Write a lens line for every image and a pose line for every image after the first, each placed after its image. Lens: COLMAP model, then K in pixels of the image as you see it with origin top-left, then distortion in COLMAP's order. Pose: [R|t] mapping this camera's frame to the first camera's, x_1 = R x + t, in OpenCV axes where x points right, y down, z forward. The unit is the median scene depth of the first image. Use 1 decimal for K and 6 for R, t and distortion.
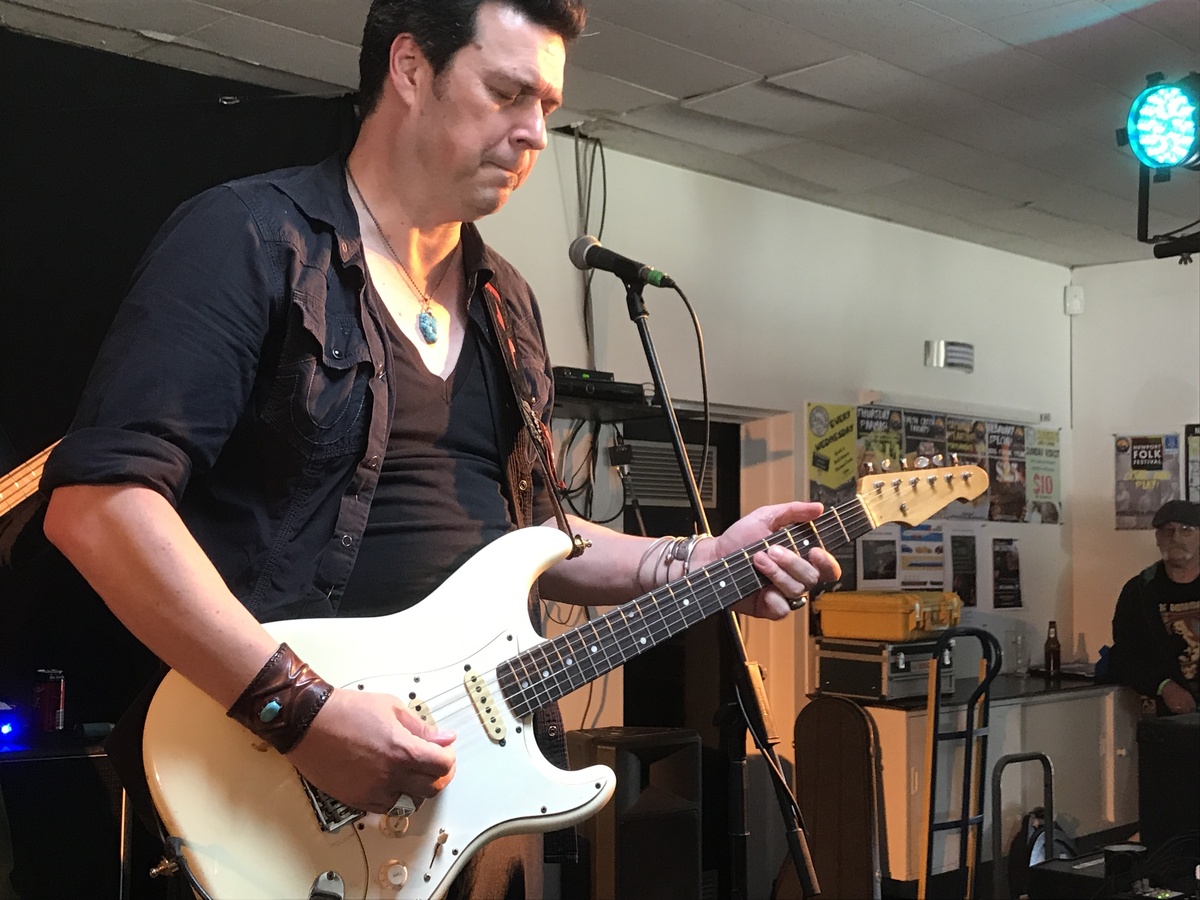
lens RADIAL K [[1549.2, 0, 600.0], [0, 1549.2, 450.0], [0, 0, 1]] dist [0.182416, -0.684965]
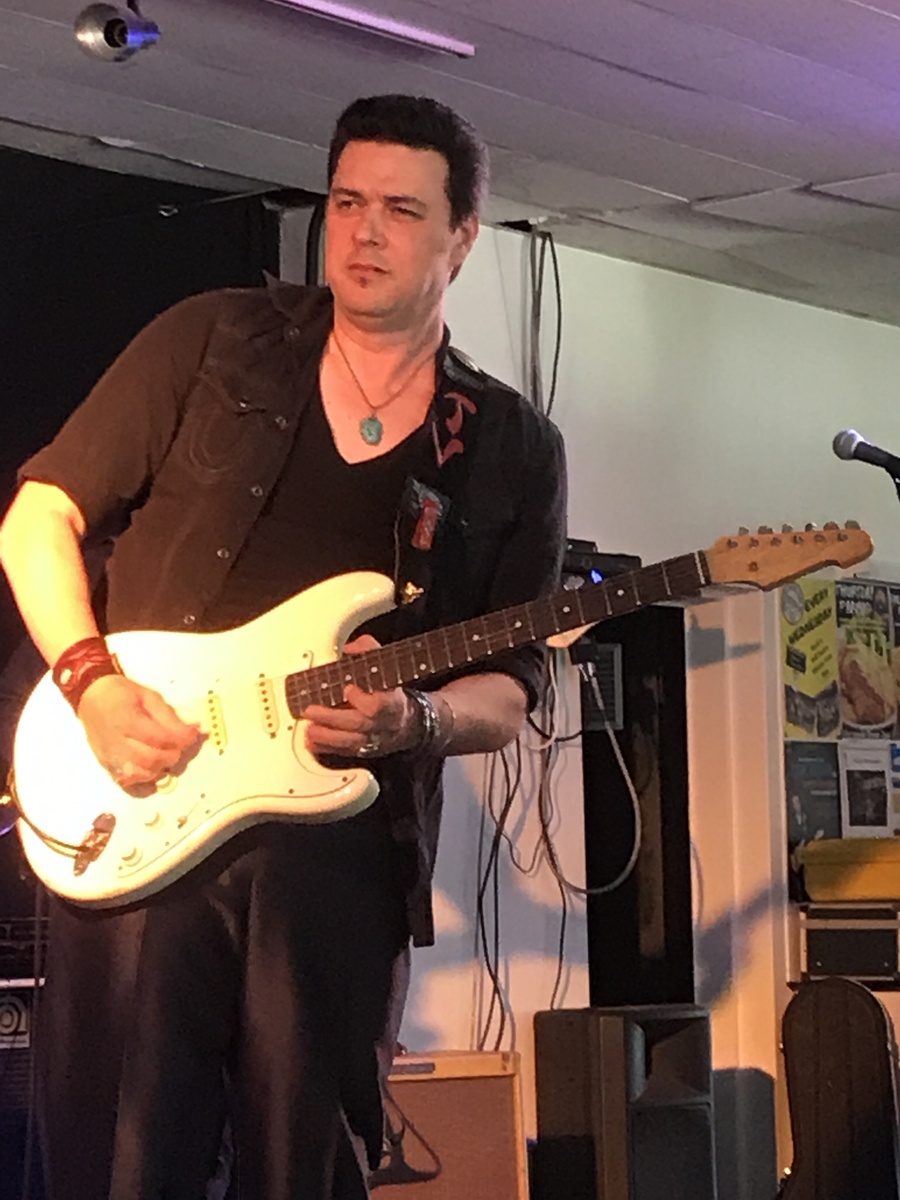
lens RADIAL K [[3890.2, 0, 450.0], [0, 3890.2, 600.0], [0, 0, 1]] dist [0.002420, 3.240183]
pose [[0.982499, -0.013045, 0.185811, -0.343950], [0.017530, 0.999593, -0.022515, 0.017692], [-0.185442, 0.025378, 0.982328, -0.722403]]
